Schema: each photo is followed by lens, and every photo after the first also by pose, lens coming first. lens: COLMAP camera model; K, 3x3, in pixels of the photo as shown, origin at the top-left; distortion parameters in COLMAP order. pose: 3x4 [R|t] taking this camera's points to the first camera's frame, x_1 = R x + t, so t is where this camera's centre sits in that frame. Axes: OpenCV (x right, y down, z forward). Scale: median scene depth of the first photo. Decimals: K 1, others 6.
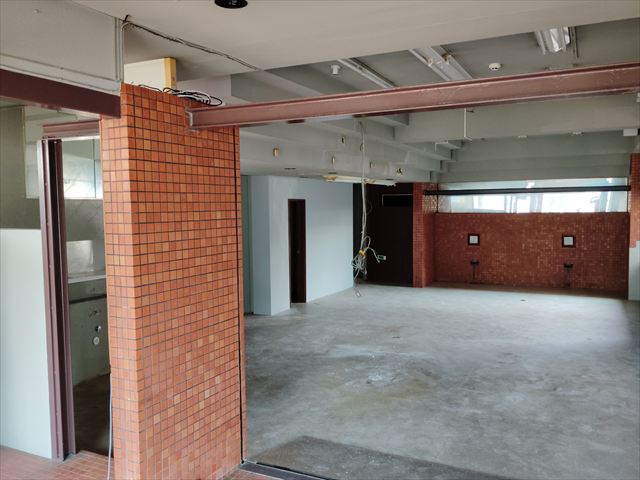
lens RADIAL K [[550.0, 0, 322.4], [0, 550.0, 242.7], [0, 0, 1]] dist [0.001736, -0.007939]
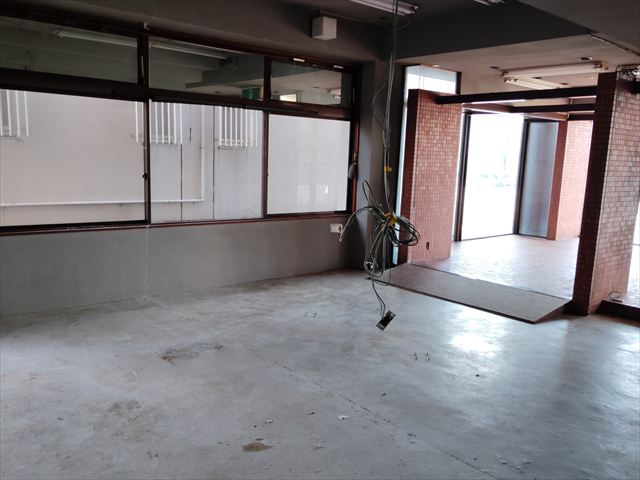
lens RADIAL K [[550.0, 0, 322.4], [0, 550.0, 242.7], [0, 0, 1]] dist [0.001736, -0.007939]
pose [[-0.917024, -0.088344, 0.388925, -0.061068], [-0.005404, 0.977821, 0.209371, -0.066402], [-0.398796, 0.189896, -0.897163, 1.799294]]
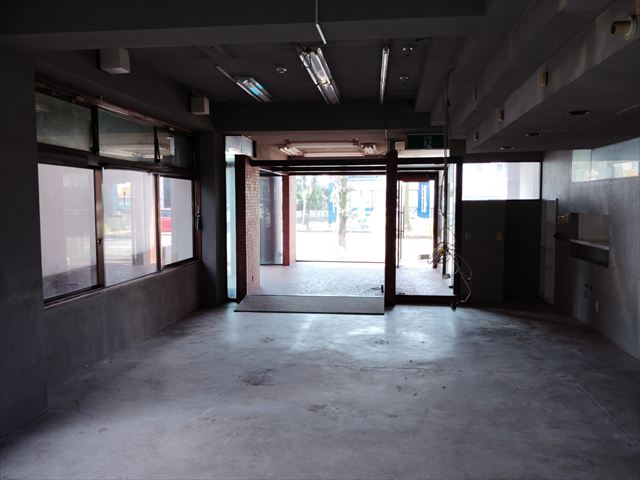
lens RADIAL K [[550.0, 0, 322.4], [0, 550.0, 242.7], [0, 0, 1]] dist [0.001736, -0.007939]
pose [[-0.941790, 0.032751, -0.334602, 0.616471], [-0.013072, 0.990924, 0.133784, -0.114455], [0.335946, 0.130370, -0.932815, 2.109711]]
